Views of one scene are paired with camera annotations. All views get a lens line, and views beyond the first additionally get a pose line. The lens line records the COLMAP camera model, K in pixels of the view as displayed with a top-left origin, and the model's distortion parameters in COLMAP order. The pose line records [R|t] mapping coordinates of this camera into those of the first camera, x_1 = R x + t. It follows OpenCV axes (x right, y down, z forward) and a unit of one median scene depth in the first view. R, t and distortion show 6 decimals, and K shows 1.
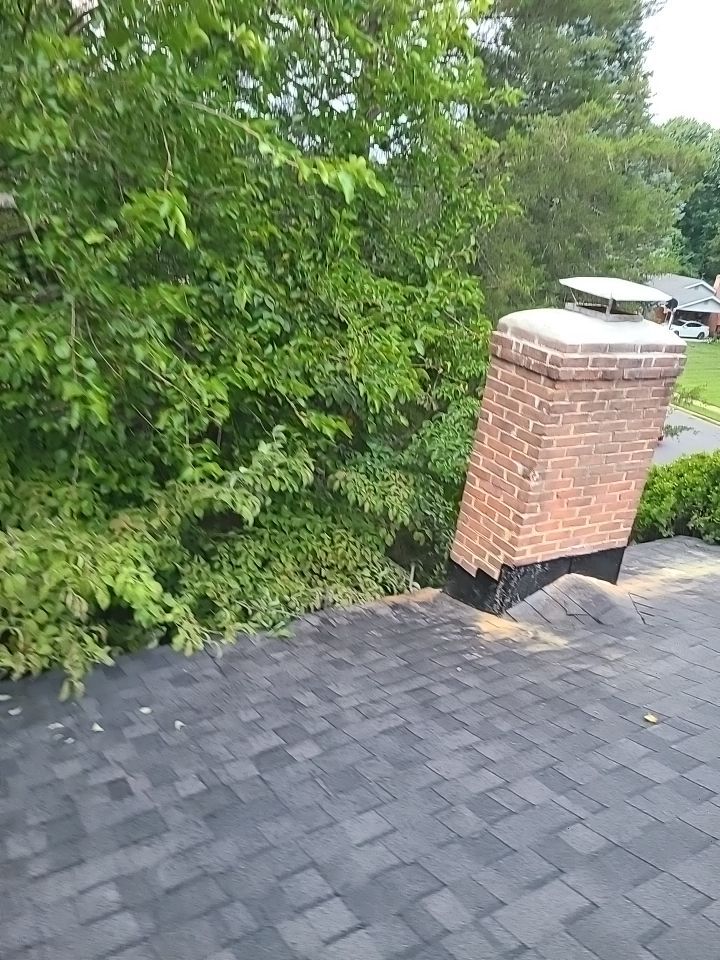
lens RADIAL K [[714.3, 0, 357.5], [0, 714.3, 493.6], [0, 0, 1]] dist [0.031791, -0.005062]
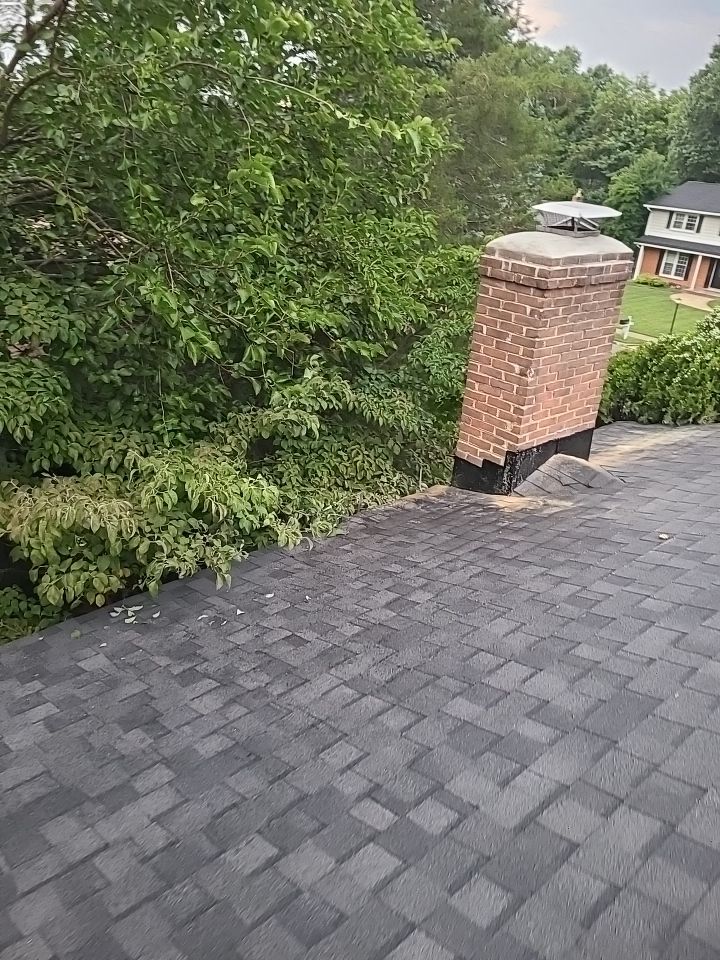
lens RADIAL K [[709.3, 0, 360.0], [0, 709.3, 480.0], [0, 0, 1]] dist [0.033797, -0.000325]
pose [[0.981134, -0.133579, 0.139762, -0.215895], [0.125536, 0.989964, 0.064903, 0.038354], [-0.147029, -0.046134, 0.988056, -0.145682]]
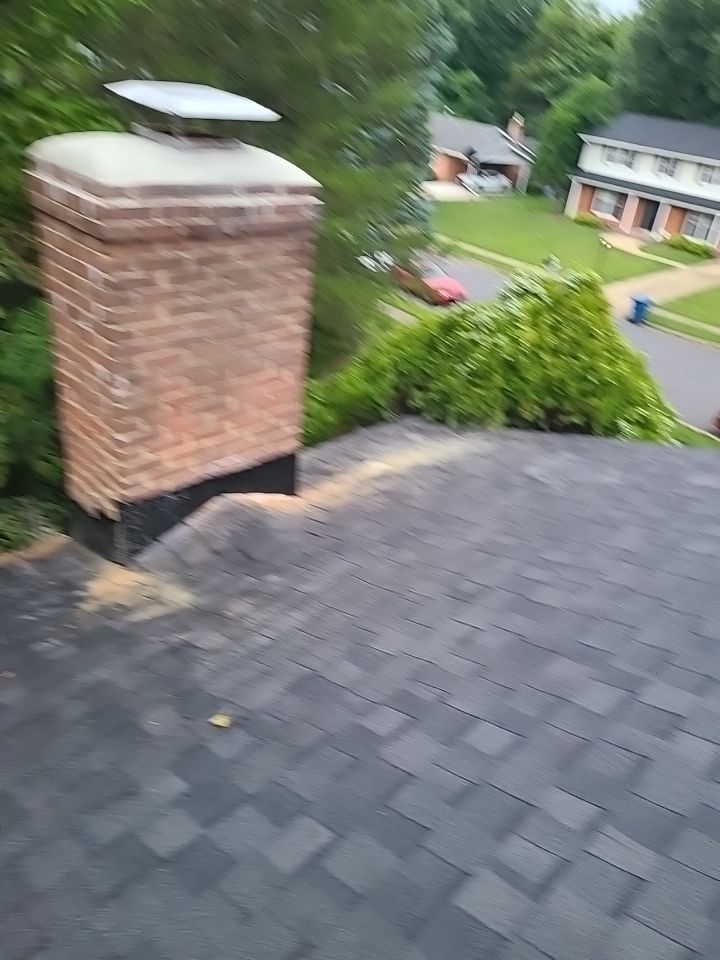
lens RADIAL K [[729.7, 0, 360.0], [0, 729.7, 480.0], [0, 0, 1]] dist [0.047616, -0.001942]
pose [[0.966061, -0.135520, 0.219912, 0.288183], [0.101863, 0.982203, 0.157800, -0.018544], [-0.237384, -0.130044, 0.962672, 0.205395]]
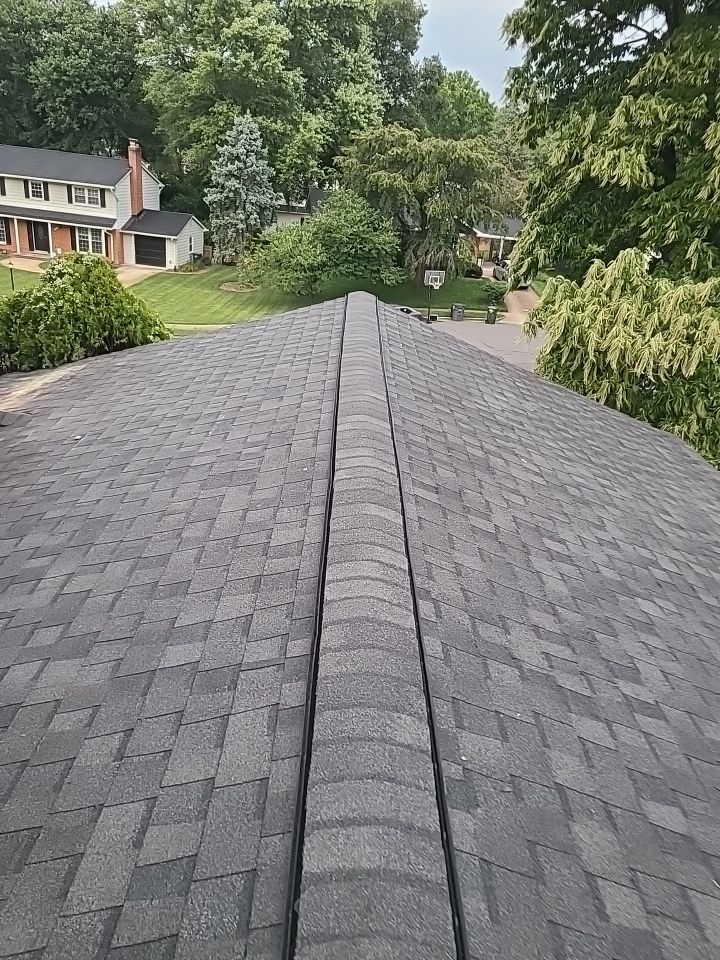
lens RADIAL K [[709.3, 0, 360.0], [0, 709.3, 480.0], [0, 0, 1]] dist [0.033797, -0.000325]
pose [[0.510736, -0.417025, 0.751824, -0.390825], [0.310994, 0.904877, 0.290654, 0.085074], [-0.801518, 0.085365, 0.591846, -0.363412]]
